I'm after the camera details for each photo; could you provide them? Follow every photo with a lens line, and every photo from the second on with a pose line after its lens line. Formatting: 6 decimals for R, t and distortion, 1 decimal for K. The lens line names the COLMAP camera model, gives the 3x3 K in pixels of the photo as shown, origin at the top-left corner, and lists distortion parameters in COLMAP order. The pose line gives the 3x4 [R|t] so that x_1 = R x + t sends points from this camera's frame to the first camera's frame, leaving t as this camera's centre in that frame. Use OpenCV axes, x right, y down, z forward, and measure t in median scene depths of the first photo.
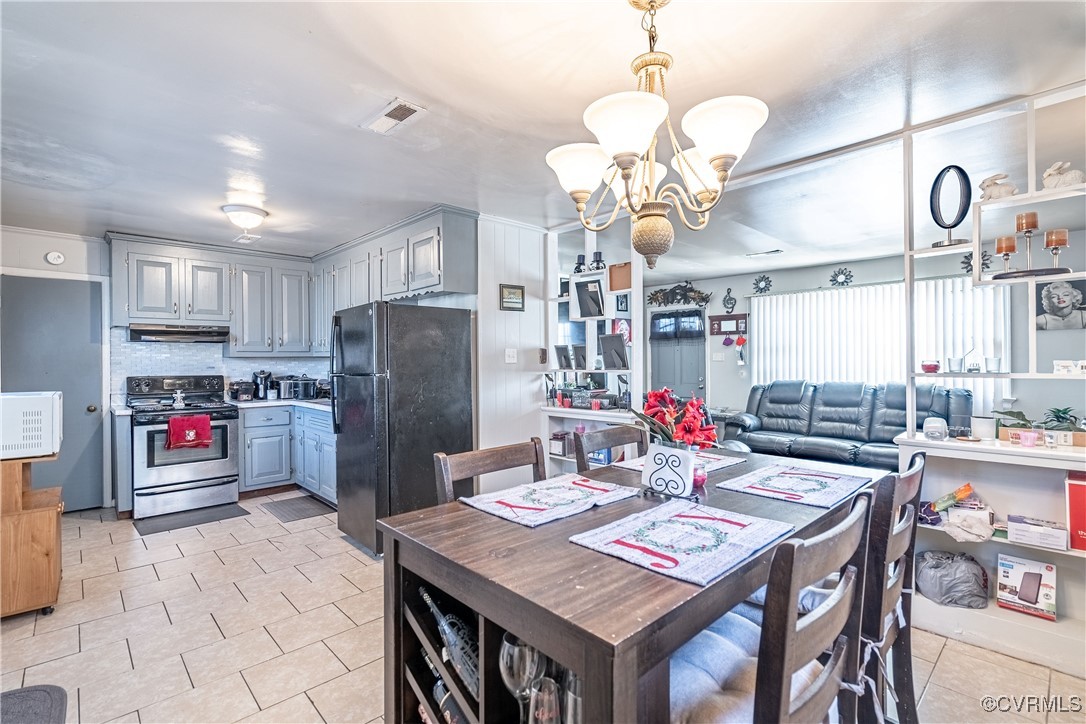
lens RADIAL K [[494.9, 0, 544.7], [0, 494.9, 362.0], [0, 0, 1]] dist [-0.010508, 0.003294]
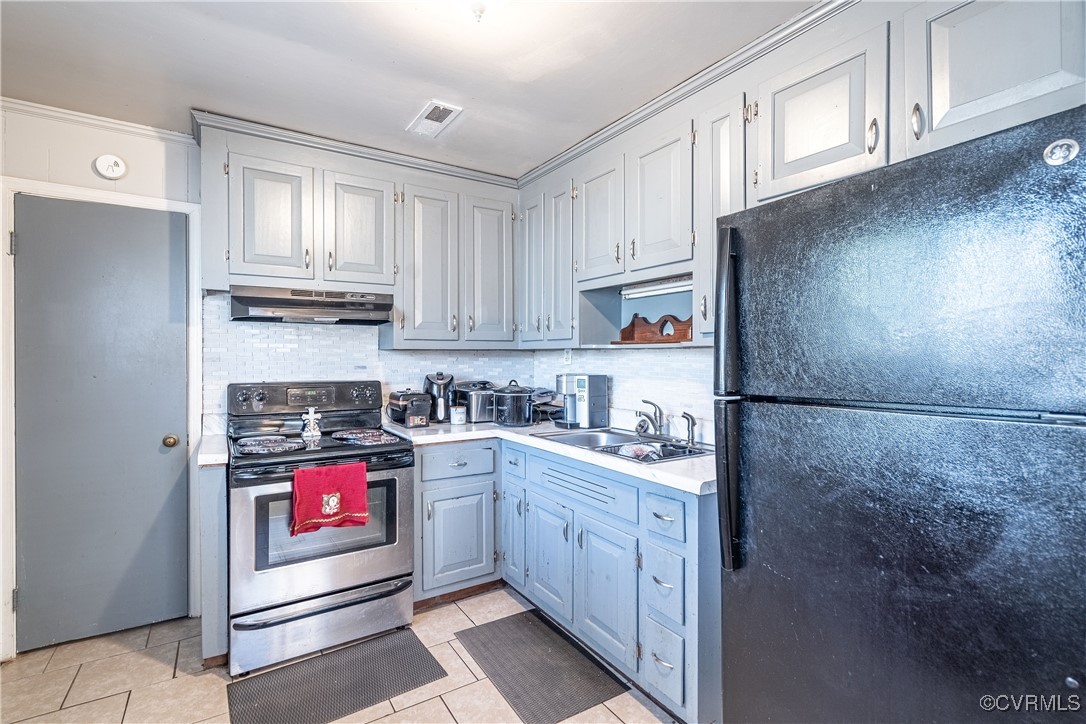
lens RADIAL K [[494.9, 0, 553.0], [0, 494.9, 355.6], [0, 0, 1]] dist [-0.010508, 0.003294]
pose [[0.984159, 0.004992, -0.177218, -0.374084], [-0.005417, 0.999983, -0.001914, -0.002948], [0.177206, 0.002844, 0.984170, 0.496478]]
